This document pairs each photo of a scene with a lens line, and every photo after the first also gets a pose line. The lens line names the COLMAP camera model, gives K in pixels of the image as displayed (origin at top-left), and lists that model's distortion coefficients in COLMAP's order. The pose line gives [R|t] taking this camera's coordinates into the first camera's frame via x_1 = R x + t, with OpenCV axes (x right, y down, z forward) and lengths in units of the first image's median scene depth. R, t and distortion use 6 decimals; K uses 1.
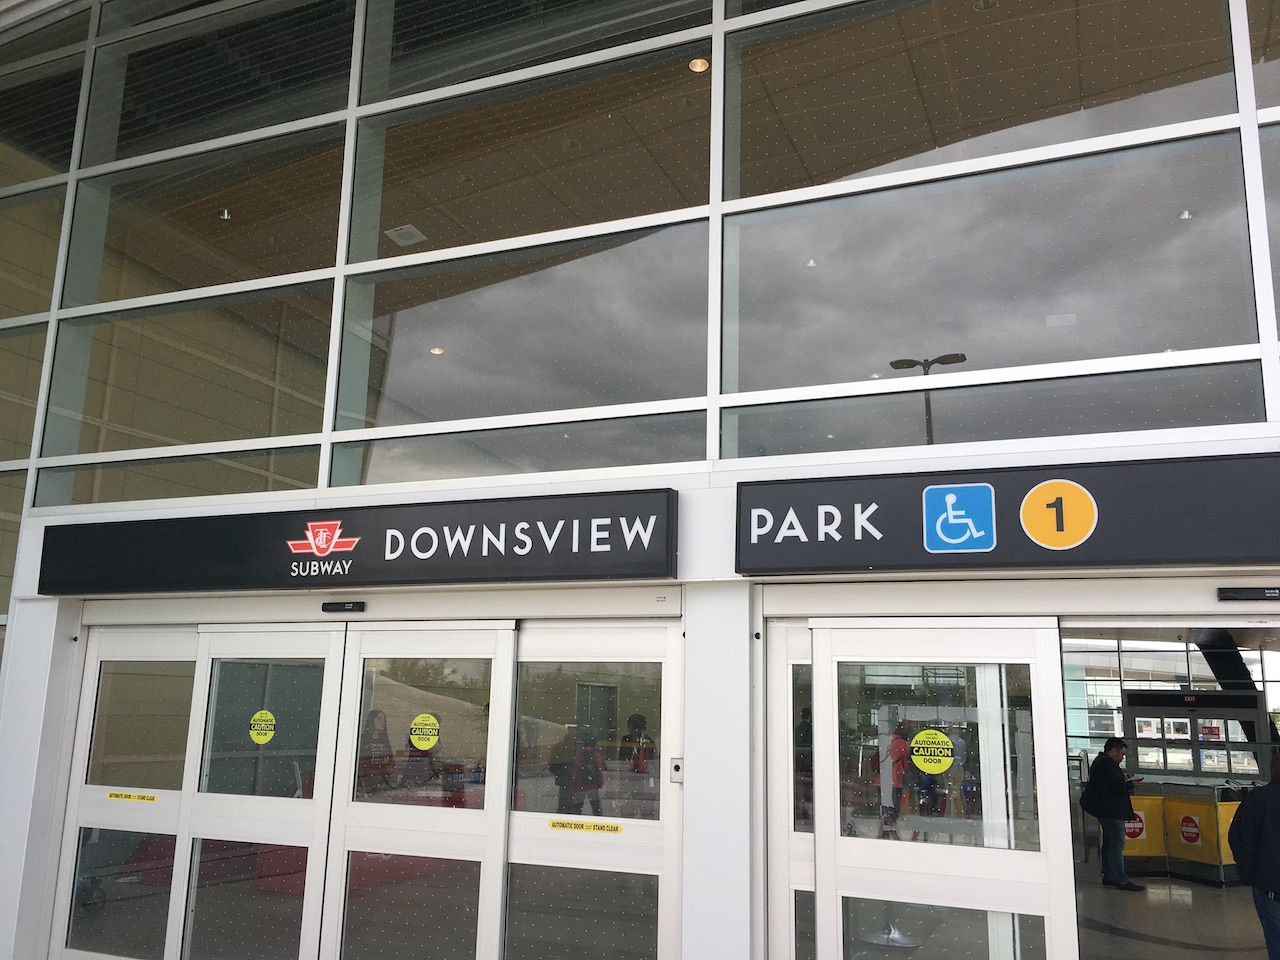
lens RADIAL K [[1079.4, 0, 646.6], [0, 1079.4, 488.1], [0, 0, 1]] dist [0.051484, -0.010165]
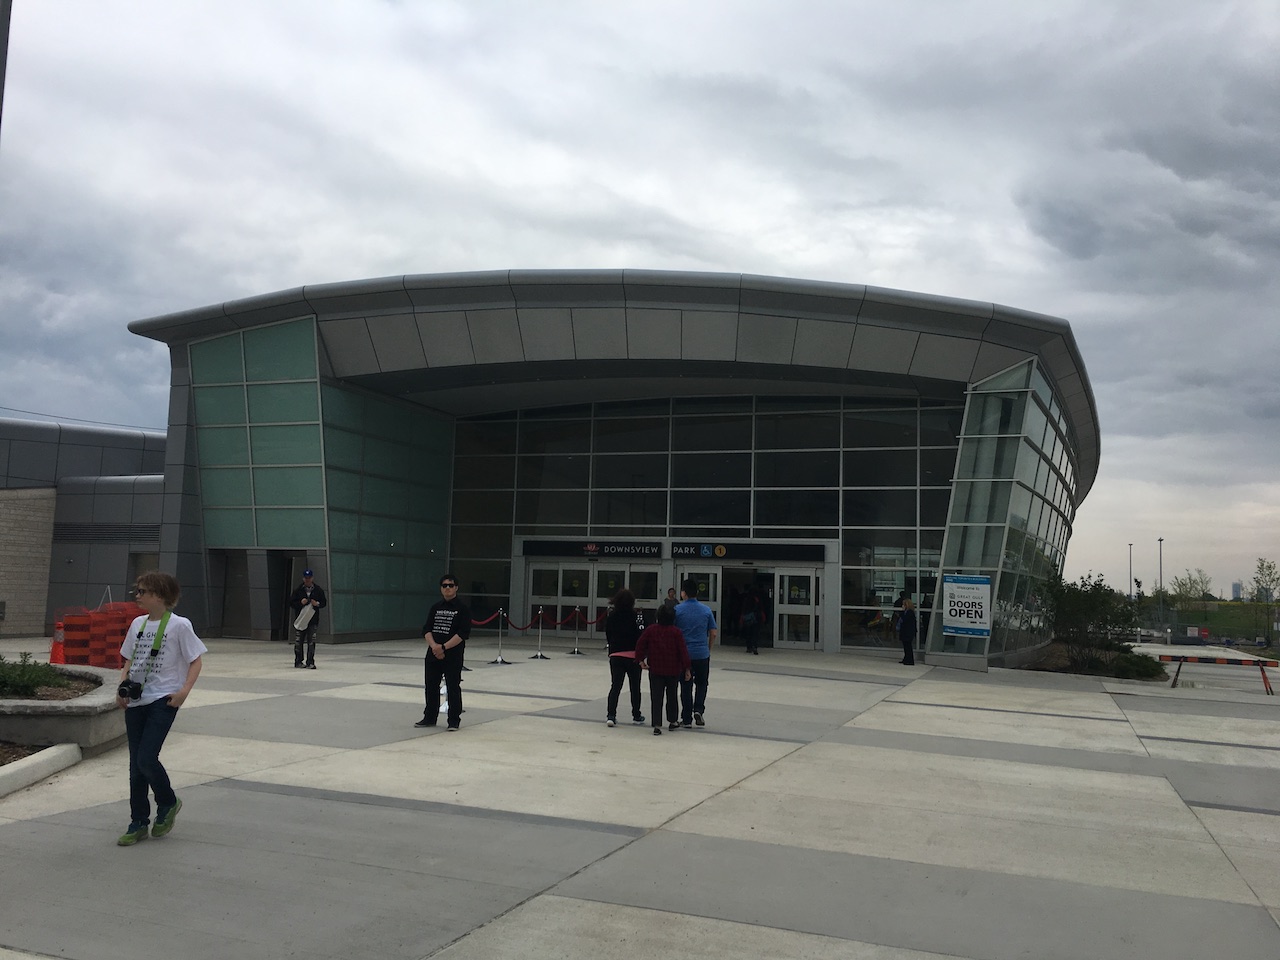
lens RADIAL K [[1079.4, 0, 636.3], [0, 1079.4, 479.0], [0, 0, 1]] dist [0.051484, -0.010165]
pose [[0.999040, 0.010498, 0.042530, -0.343193], [-0.014551, 0.995262, 0.096132, -0.861719], [-0.041319, -0.096658, 0.994460, -4.543672]]
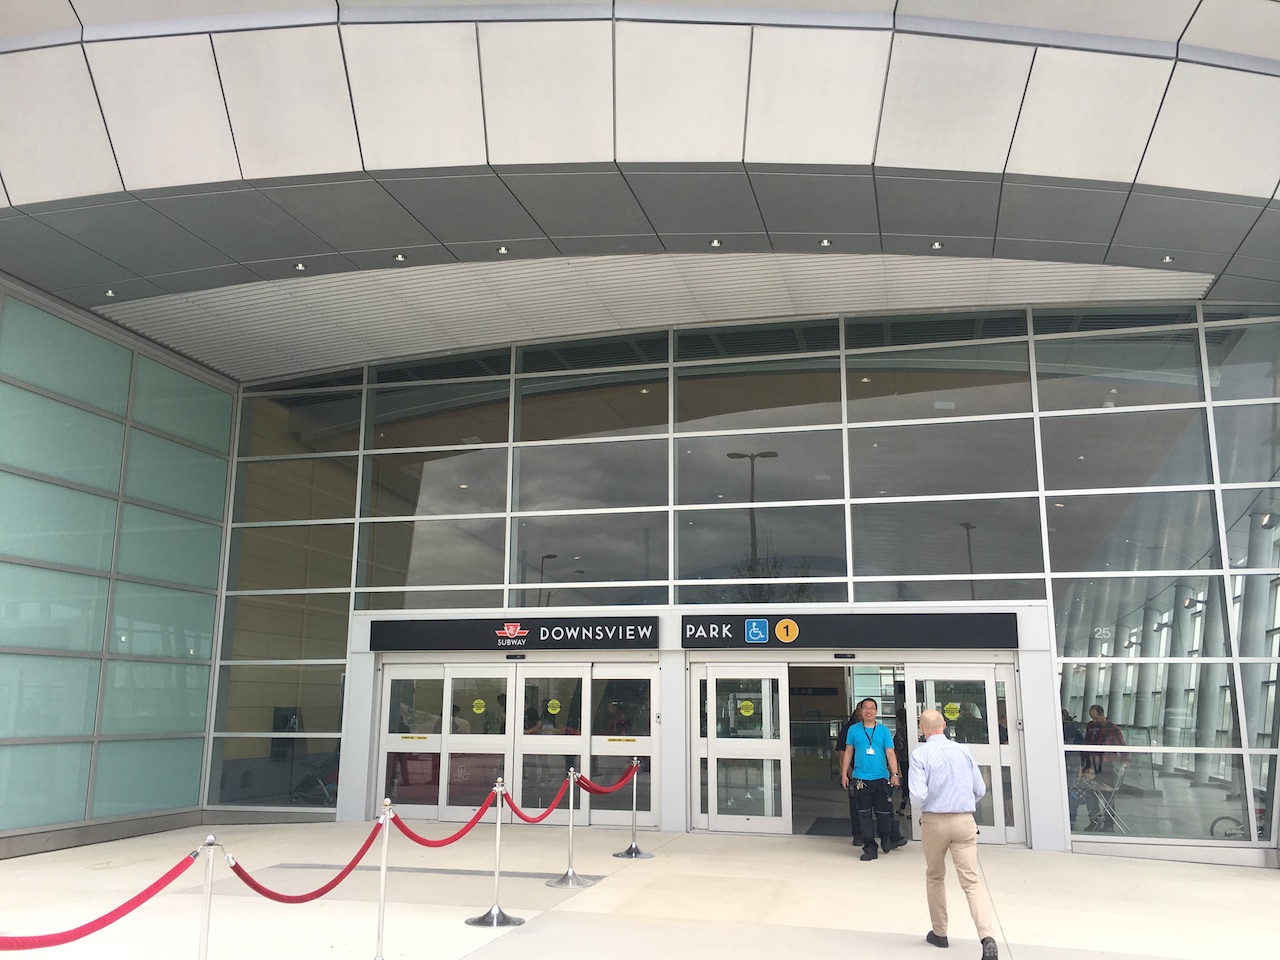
lens RADIAL K [[1079.4, 0, 637.9], [0, 1079.4, 482.7], [0, 0, 1]] dist [0.051484, -0.010165]
pose [[0.989105, 0.012010, 0.146719, -0.427353], [-0.011862, 0.999928, -0.001884, -0.328809], [-0.146731, 0.000123, 0.989176, -1.696650]]
